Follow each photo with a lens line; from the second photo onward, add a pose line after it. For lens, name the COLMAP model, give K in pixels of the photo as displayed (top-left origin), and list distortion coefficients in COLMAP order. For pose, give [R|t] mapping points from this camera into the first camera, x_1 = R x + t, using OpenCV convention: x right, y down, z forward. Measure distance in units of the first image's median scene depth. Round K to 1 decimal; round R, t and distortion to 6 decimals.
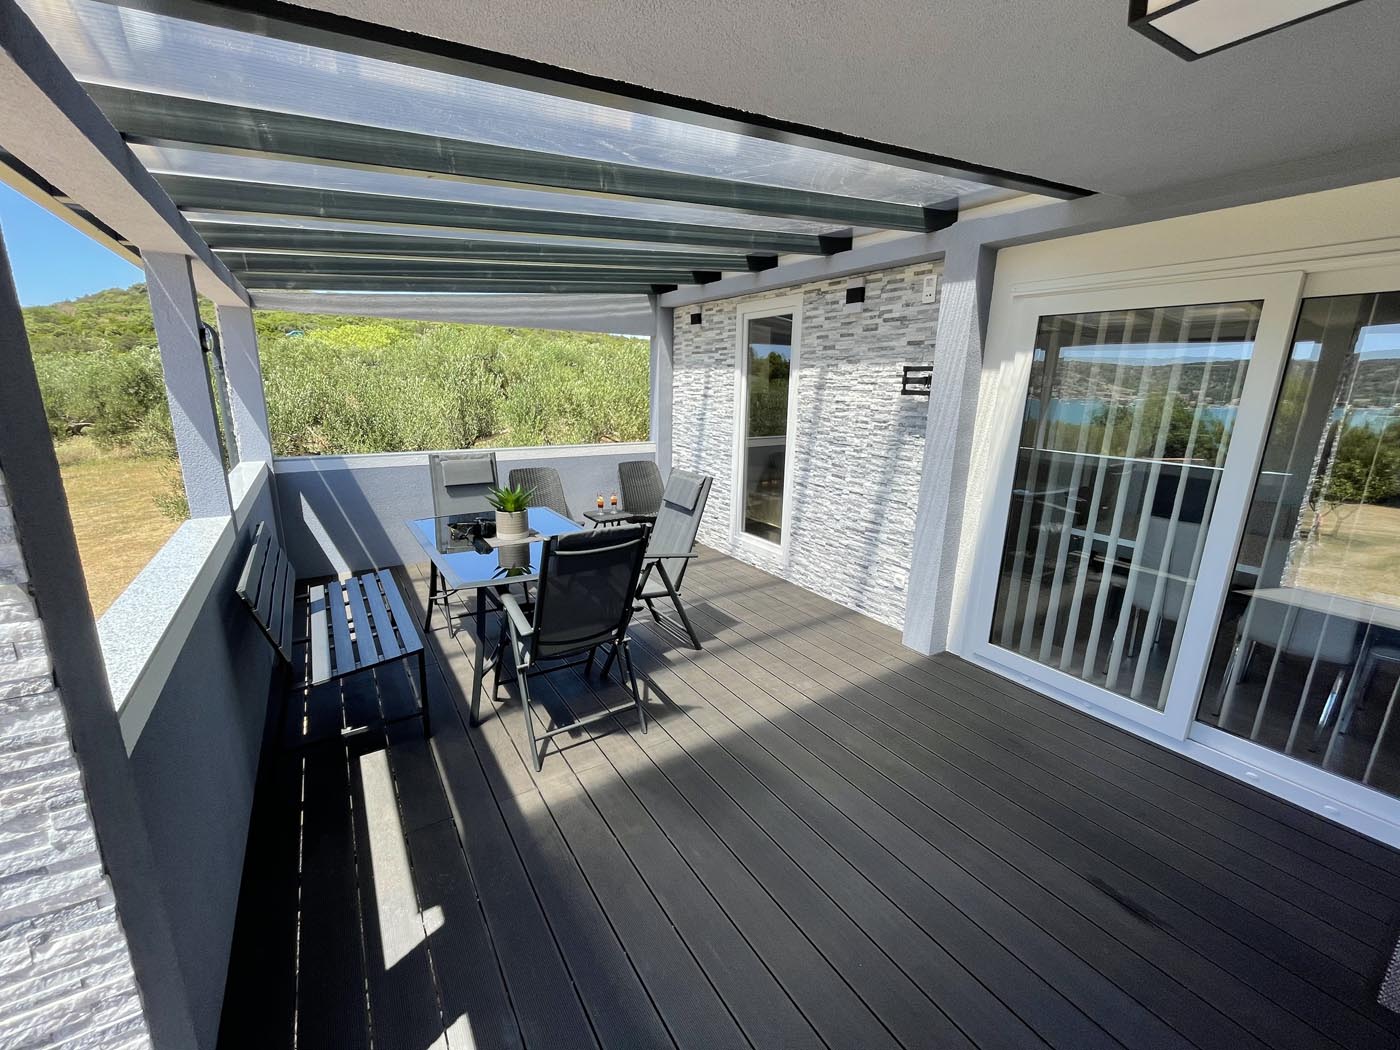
lens RADIAL K [[569.2, 0, 697.8], [0, 569.2, 522.3], [0, 0, 1]] dist [-0.002889, 0.000511]
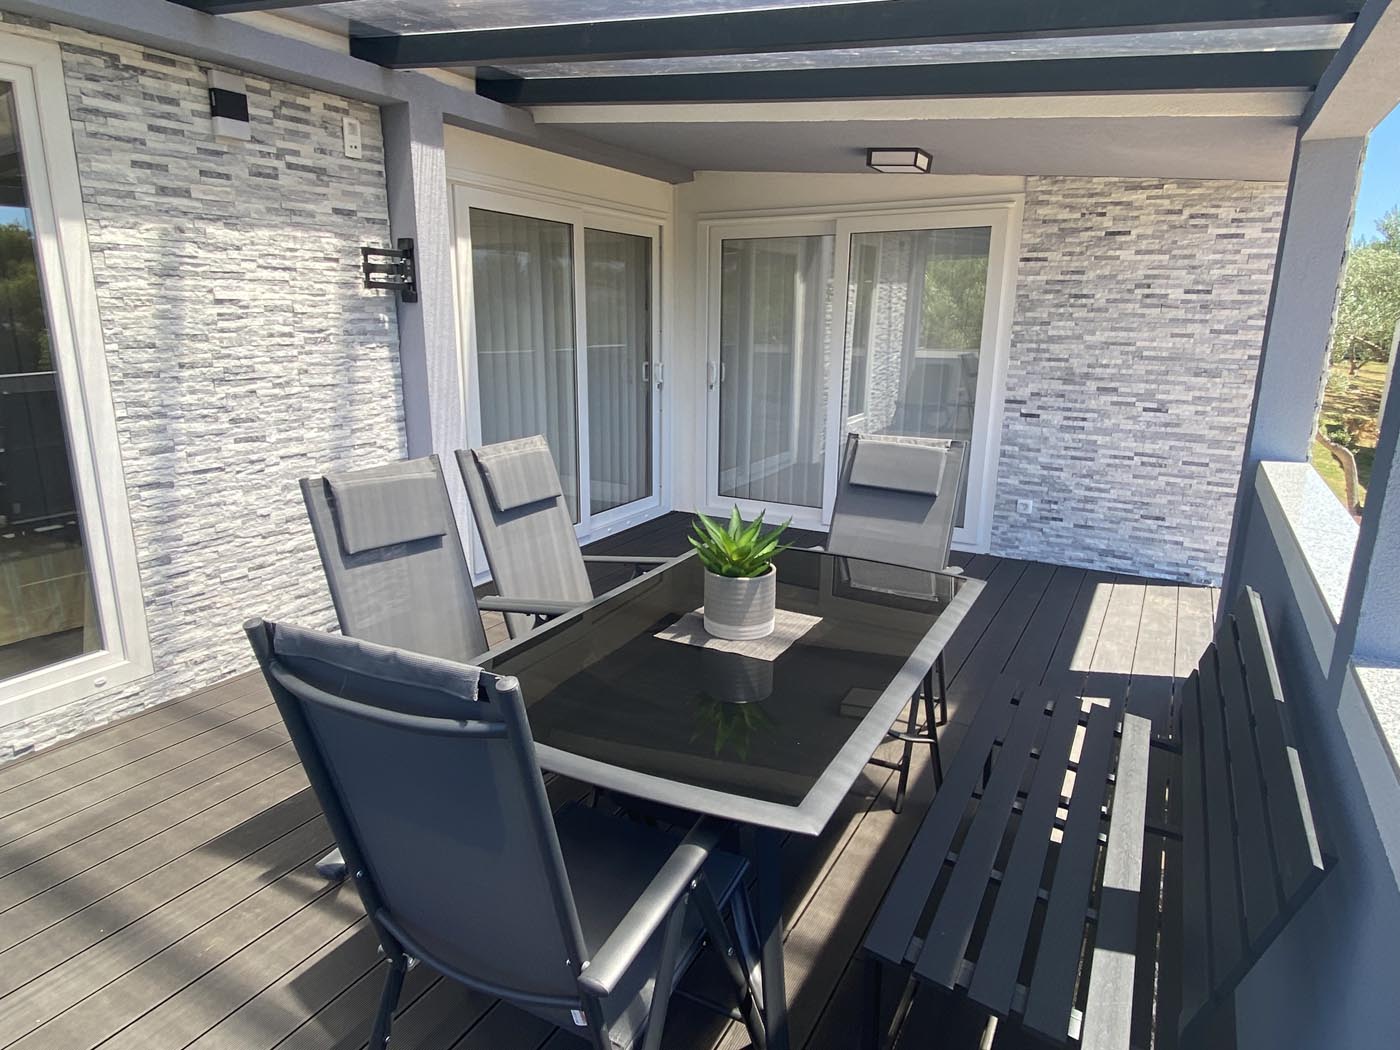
lens RADIAL K [[846.4, 0, 700.0], [0, 846.4, 525.0], [0, 0, 1]] dist [0.004802, -0.017505]
pose [[-0.459464, -0.246252, 0.853377, -0.706245], [0.185736, 0.912917, 0.363434, -0.233995], [-0.868559, 0.325488, -0.373715, 1.013553]]
